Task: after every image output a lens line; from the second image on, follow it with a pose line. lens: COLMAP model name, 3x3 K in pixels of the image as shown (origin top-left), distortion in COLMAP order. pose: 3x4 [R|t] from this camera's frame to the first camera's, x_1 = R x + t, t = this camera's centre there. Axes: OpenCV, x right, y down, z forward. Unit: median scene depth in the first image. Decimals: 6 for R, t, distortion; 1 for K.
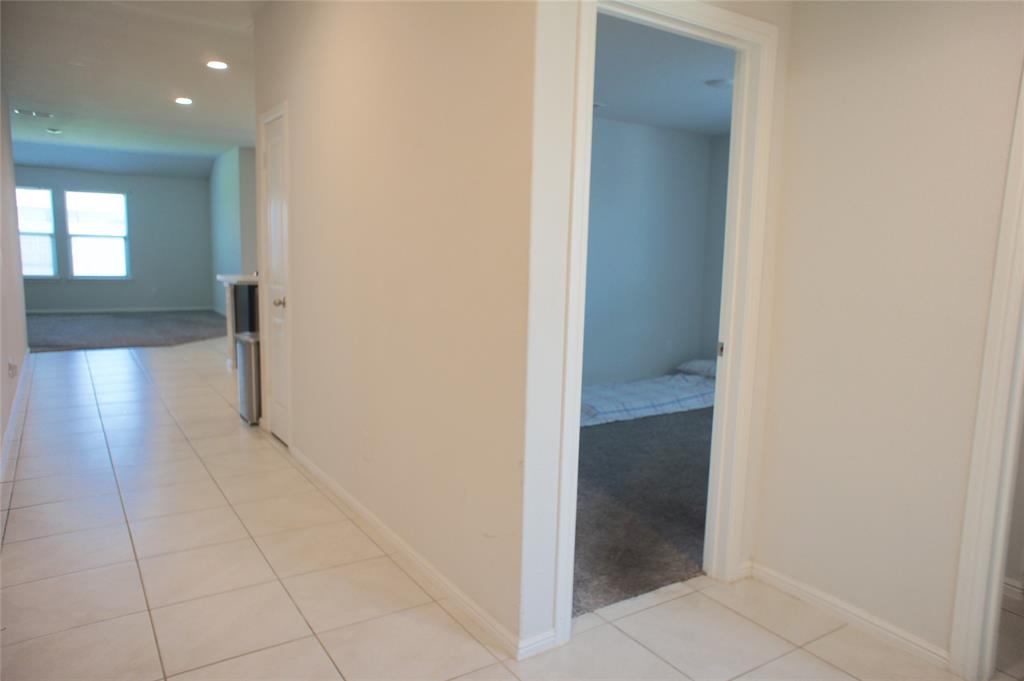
lens RADIAL K [[691.5, 0, 512.6], [0, 691.5, 341.6], [0, 0, 1]] dist [-0.019493, 0.010848]
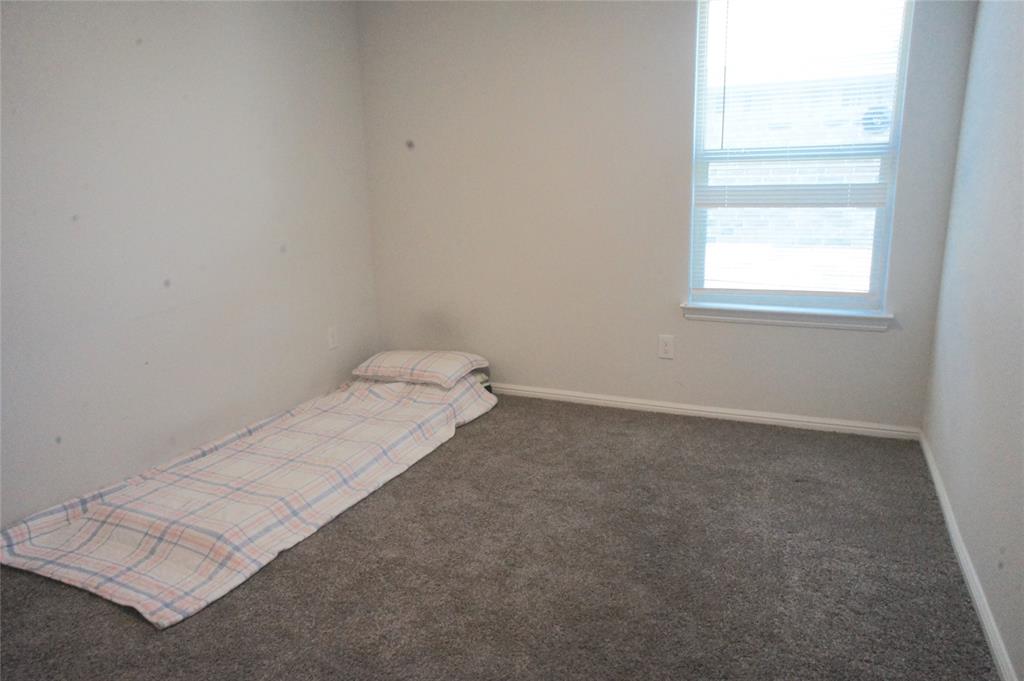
lens RADIAL K [[691.5, 0, 511.6], [0, 691.5, 340.1], [0, 0, 1]] dist [-0.019493, 0.010848]
pose [[0.840288, -0.148827, 0.521312, 0.052812], [0.100705, 0.987696, 0.119648, -0.046344], [-0.532704, -0.048040, 0.844937, 0.453550]]
